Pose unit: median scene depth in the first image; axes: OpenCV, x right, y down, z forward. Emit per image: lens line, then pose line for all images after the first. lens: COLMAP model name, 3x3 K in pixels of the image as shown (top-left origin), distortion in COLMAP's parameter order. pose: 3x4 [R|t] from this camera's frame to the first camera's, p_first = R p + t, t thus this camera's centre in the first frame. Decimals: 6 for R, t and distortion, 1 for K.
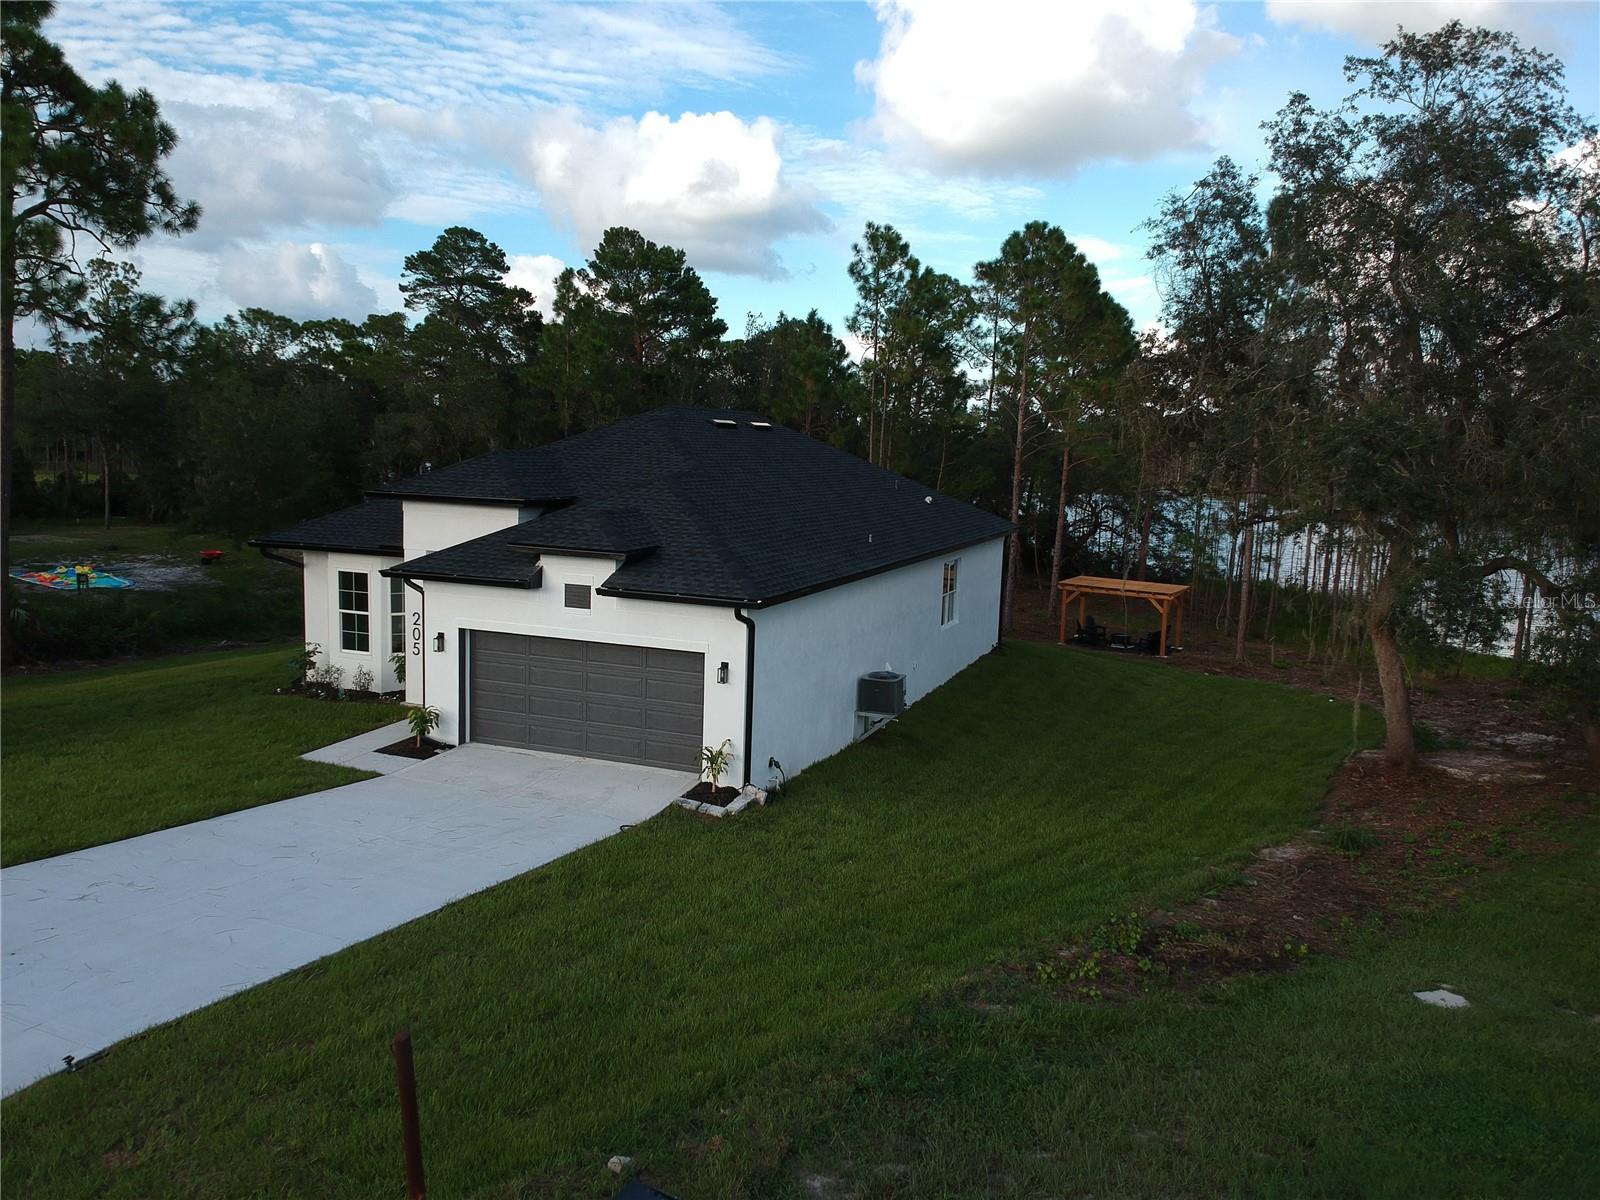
lens RADIAL K [[1175.3, 0, 791.5], [0, 1175.3, 590.1], [0, 0, 1]] dist [0.068125, -0.118104]
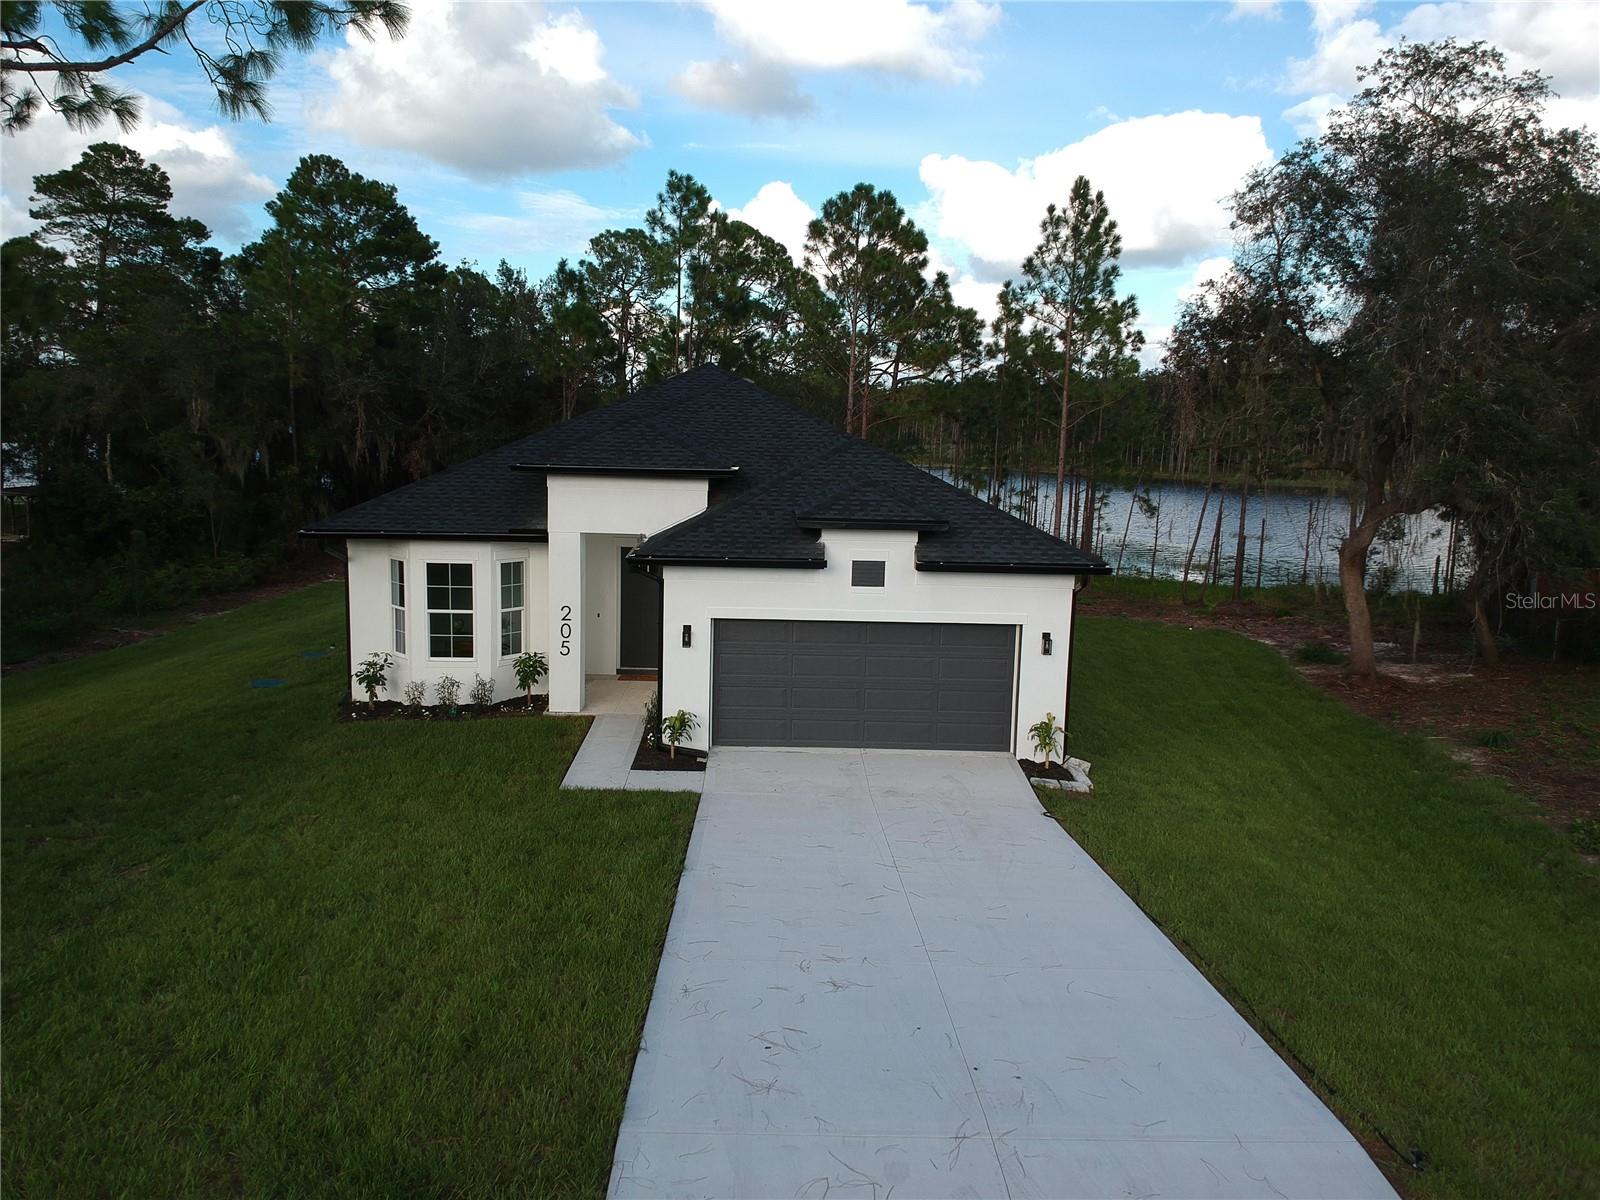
lens RADIAL K [[1175.3, 0, 787.5], [0, 1175.3, 590.6], [0, 0, 1]] dist [0.068125, -0.118104]
pose [[0.921042, -0.065708, 0.383879, -0.365367], [0.052857, 0.997635, 0.043944, -0.015398], [-0.385859, -0.020184, 0.922337, 0.115744]]
